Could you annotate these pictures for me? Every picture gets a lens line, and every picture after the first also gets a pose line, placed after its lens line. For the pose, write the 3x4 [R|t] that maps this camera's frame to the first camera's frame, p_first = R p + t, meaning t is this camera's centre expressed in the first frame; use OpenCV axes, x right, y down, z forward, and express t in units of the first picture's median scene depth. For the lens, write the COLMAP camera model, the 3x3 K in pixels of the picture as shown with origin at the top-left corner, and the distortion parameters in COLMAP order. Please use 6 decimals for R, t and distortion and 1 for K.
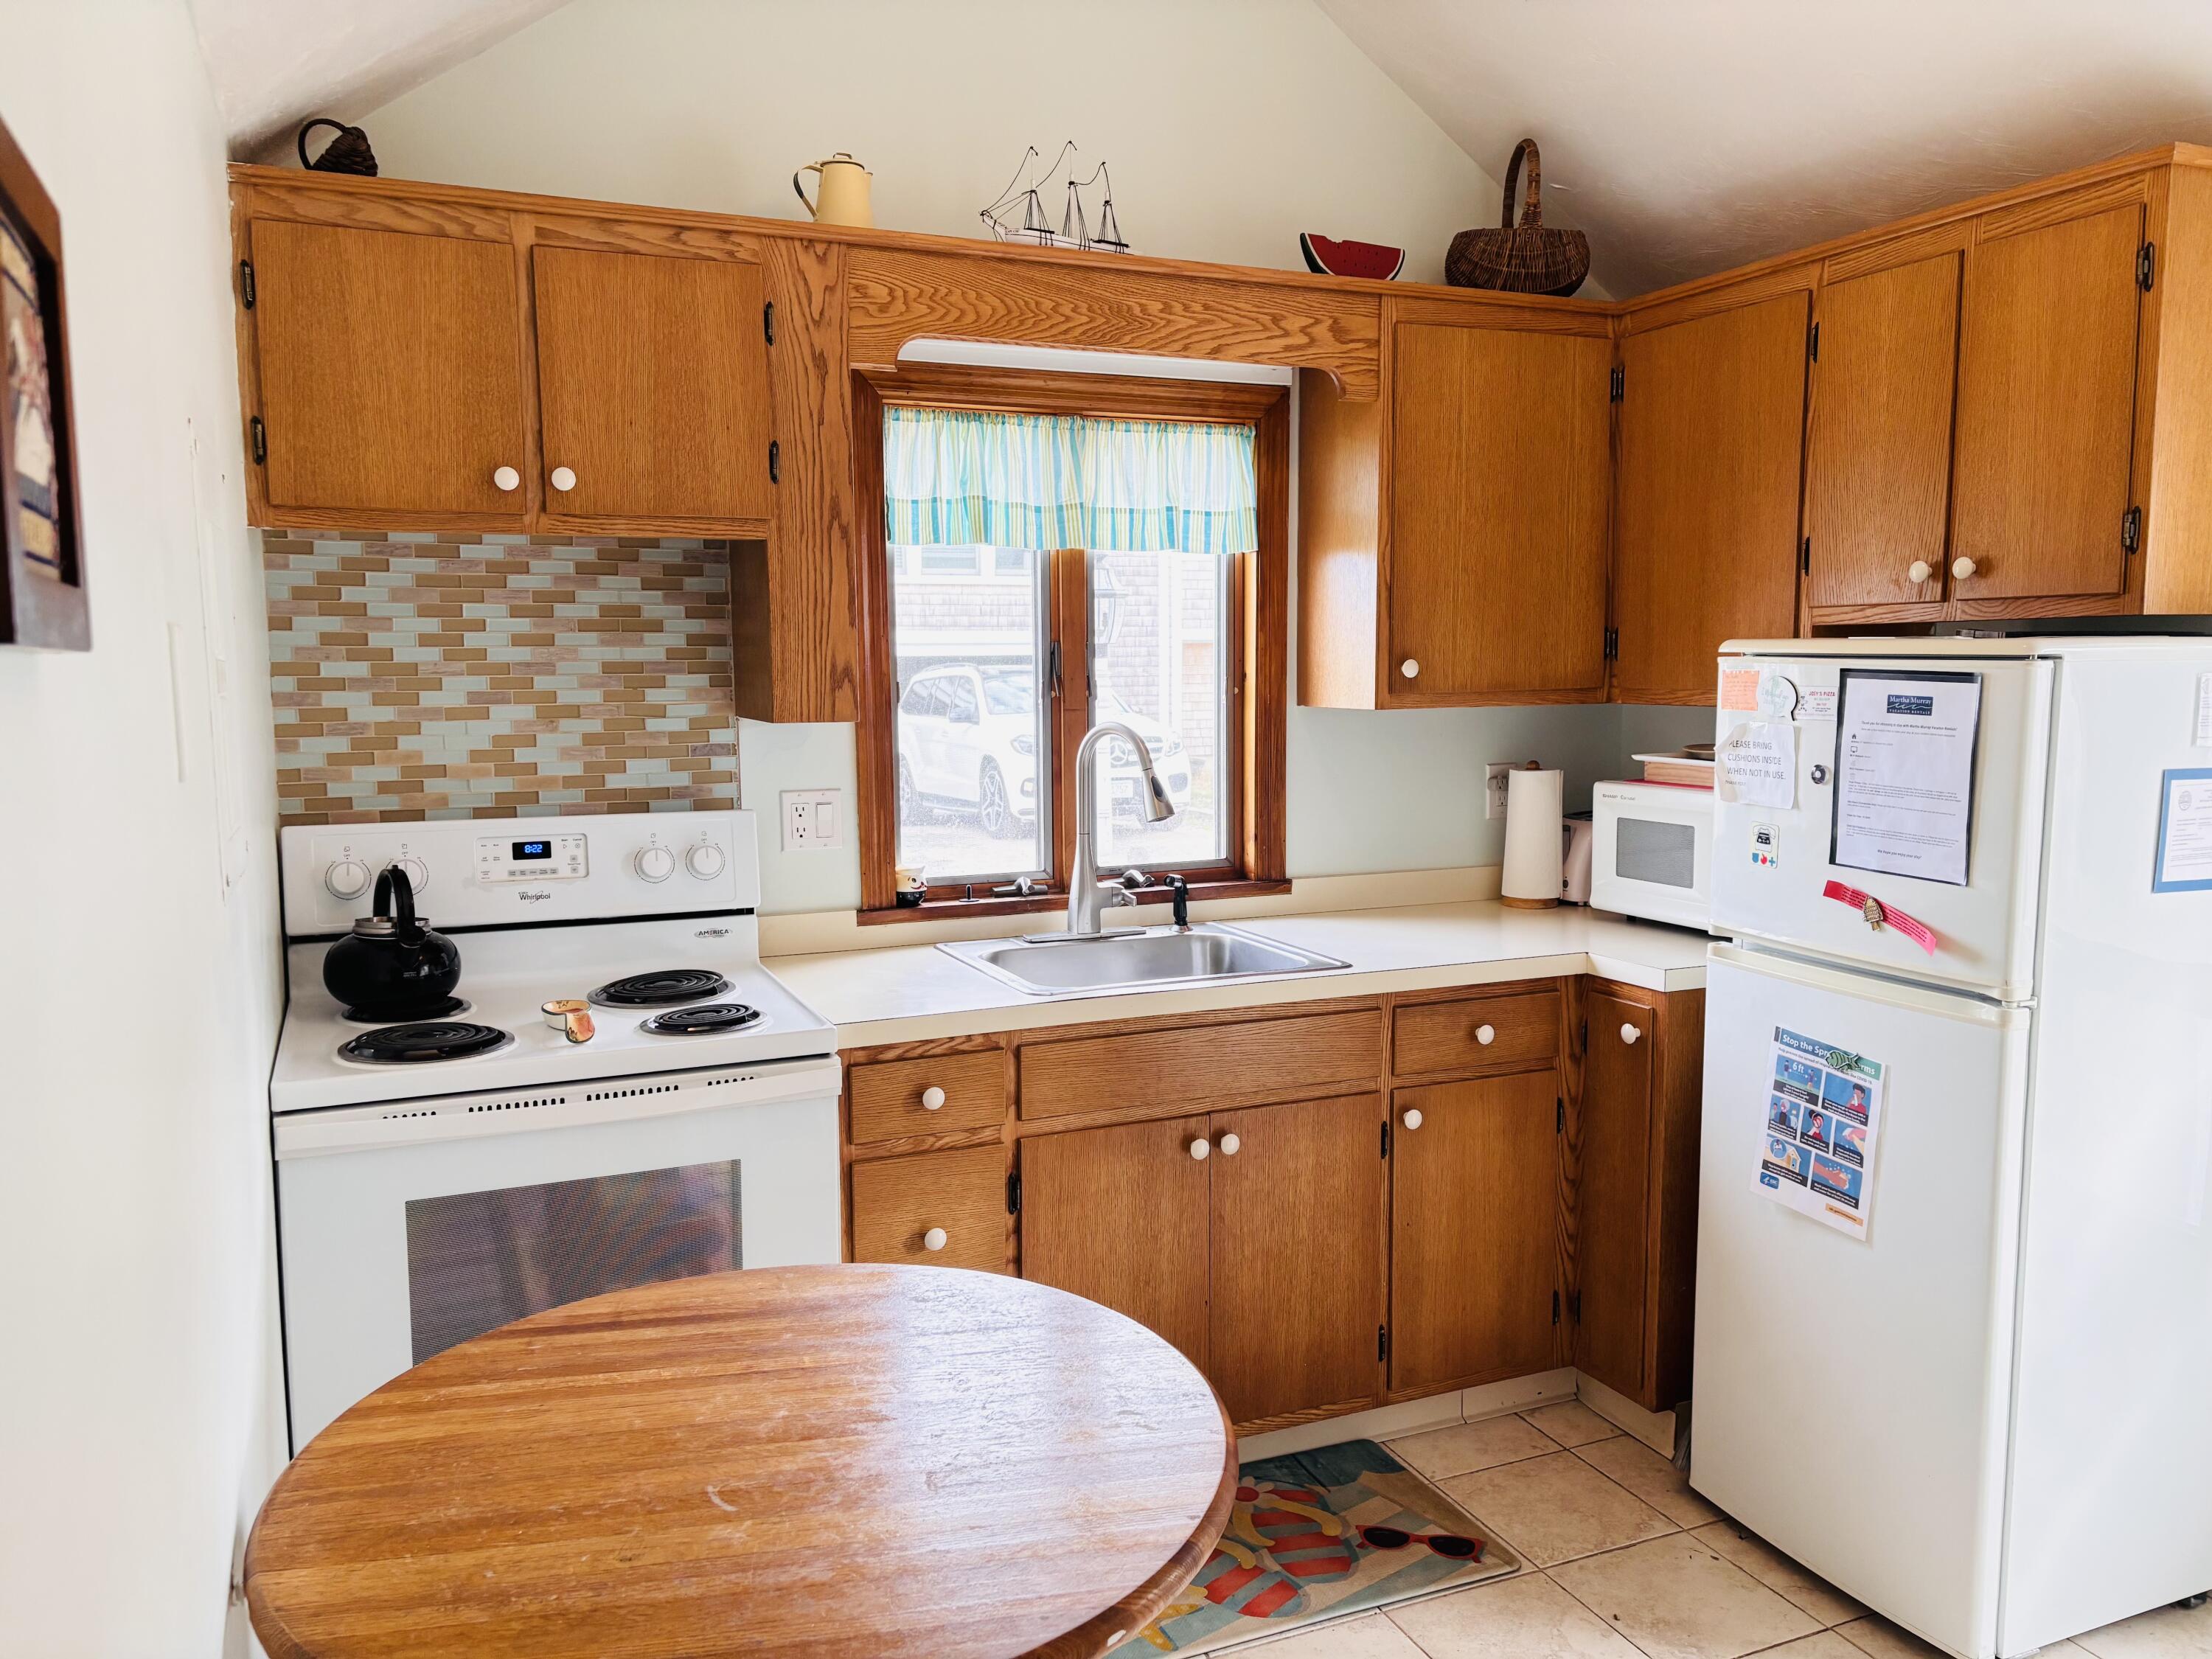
lens RADIAL K [[1663.6, 0, 1088.8], [0, 1663.6, 850.2], [0, 0, 1]] dist [0.054280, -0.045893]
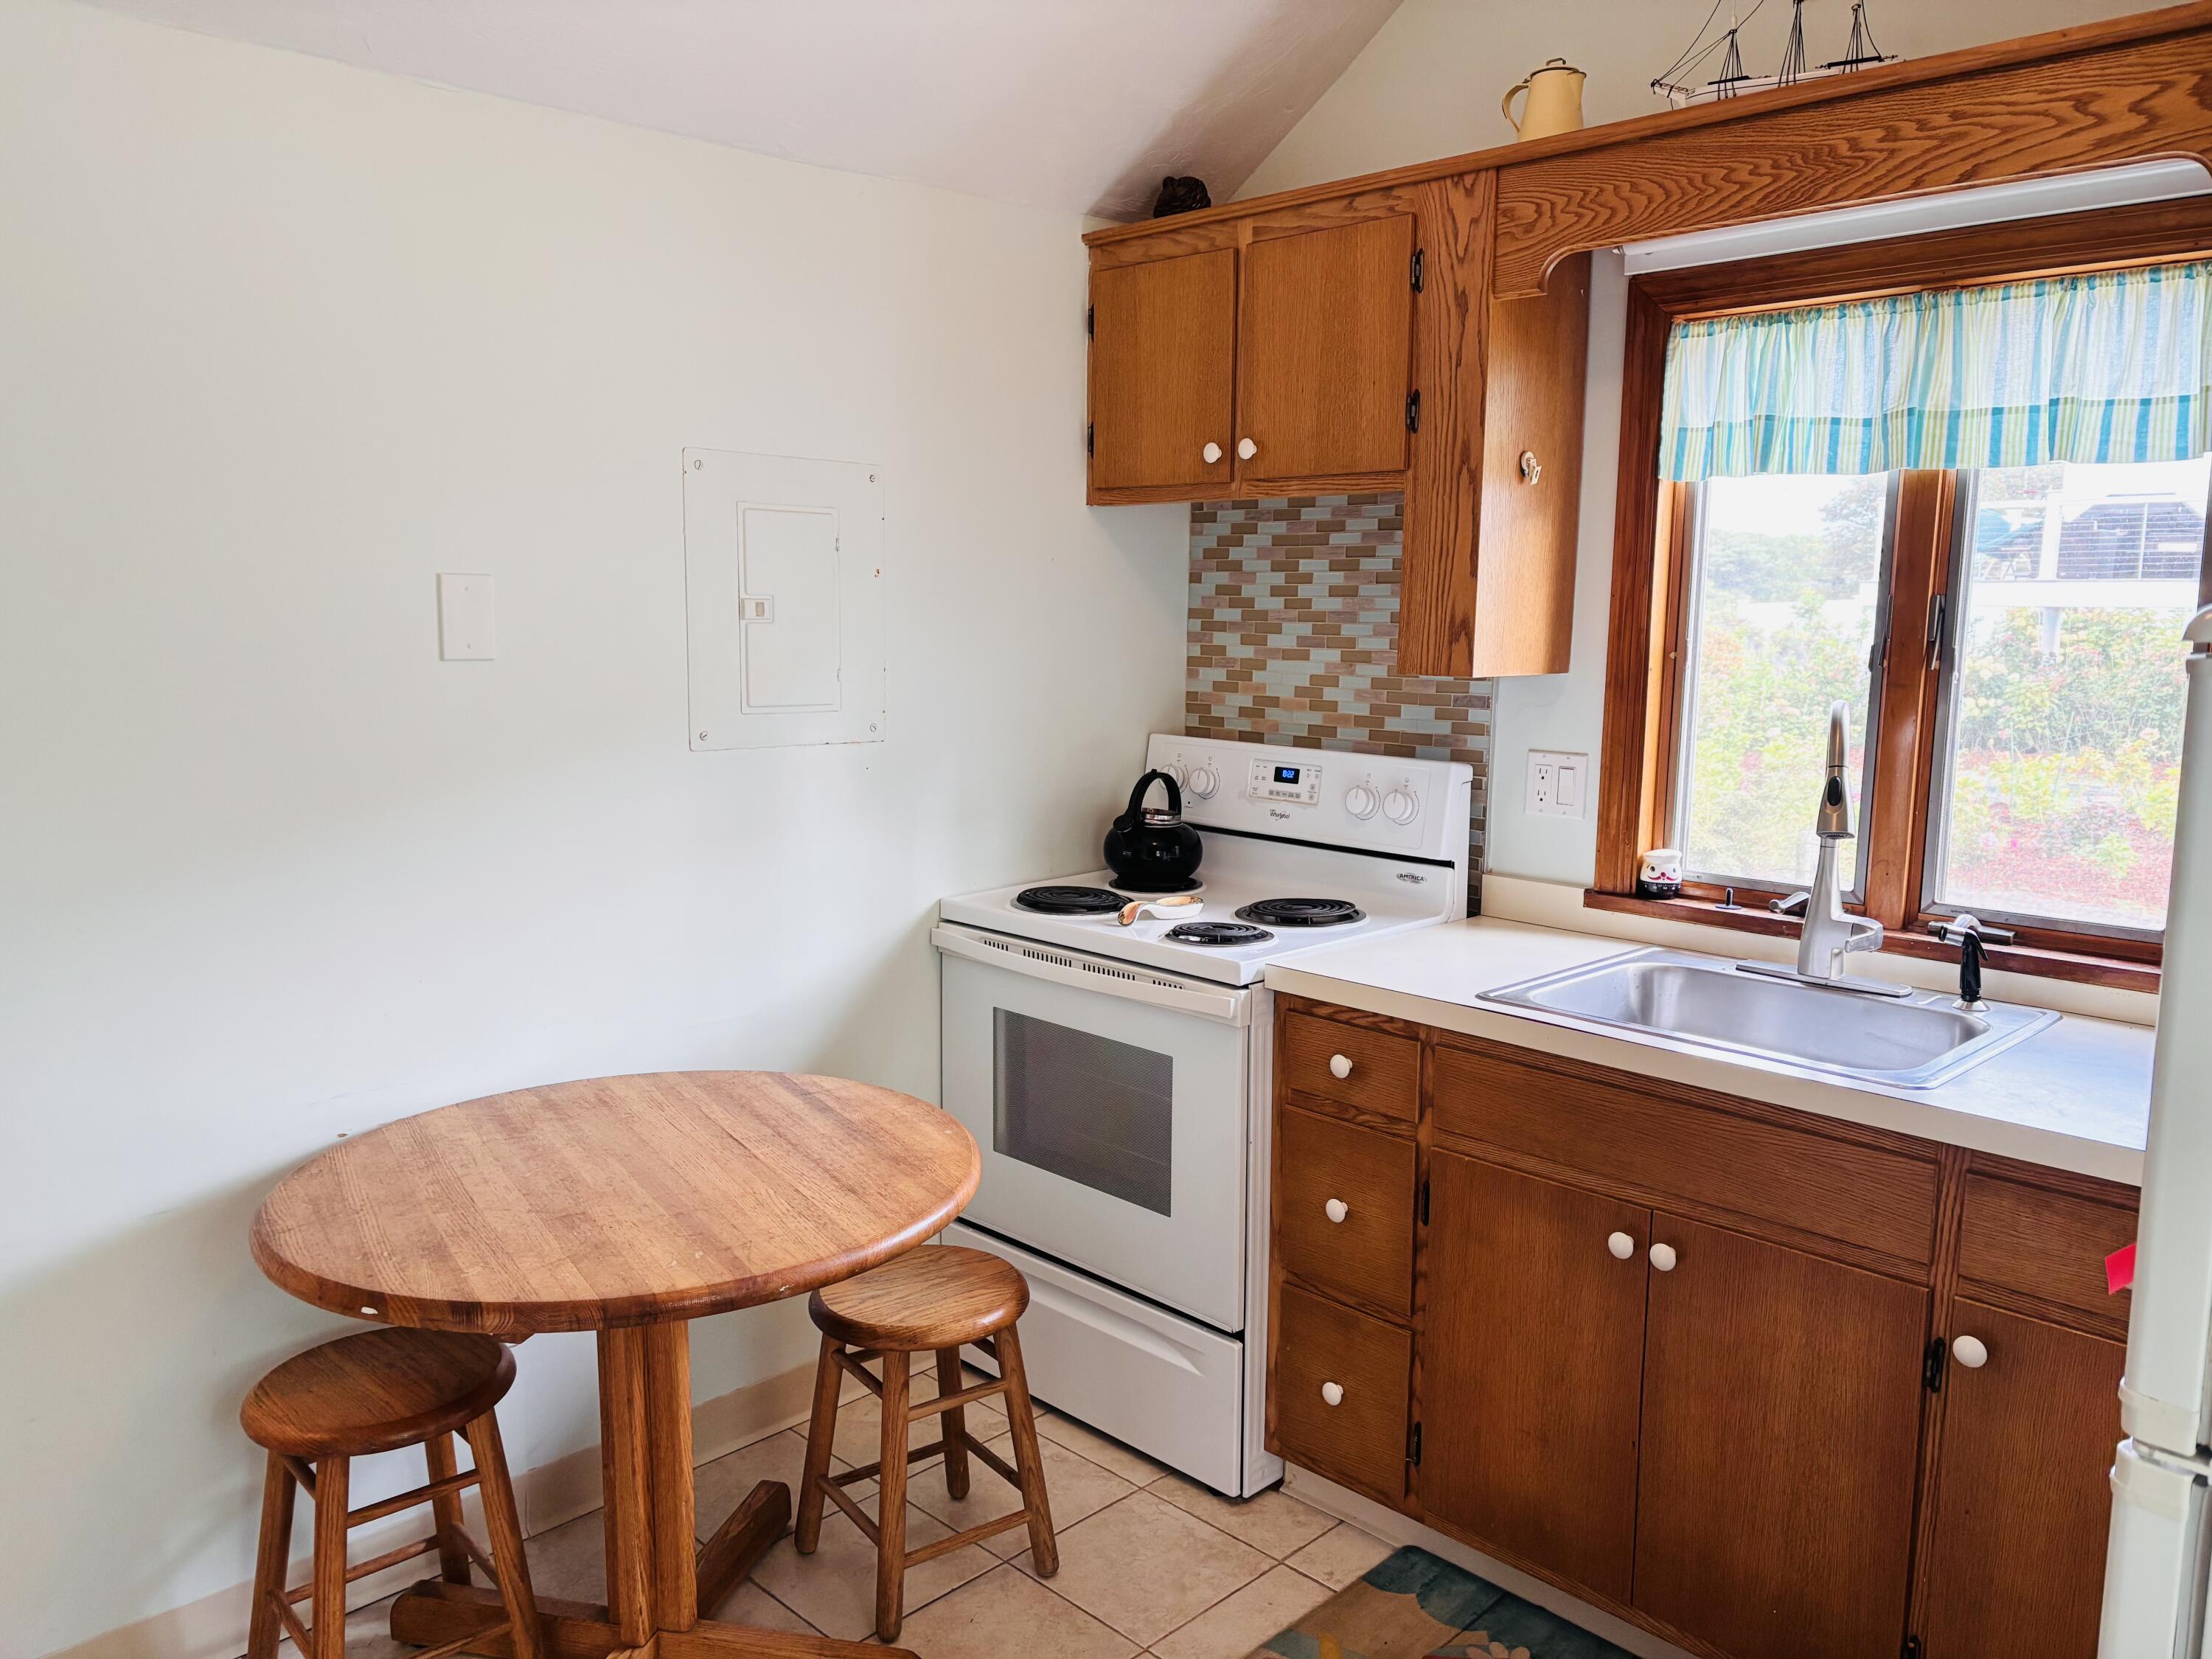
lens RADIAL K [[1663.6, 0, 1155.8], [0, 1663.6, 831.4], [0, 0, 1]] dist [0.054280, -0.045893]
pose [[0.377971, 0.137228, -0.915591, 0.669417], [-0.126976, 0.987292, 0.095556, -0.058631], [0.917069, 0.080141, 0.390592, 0.471237]]
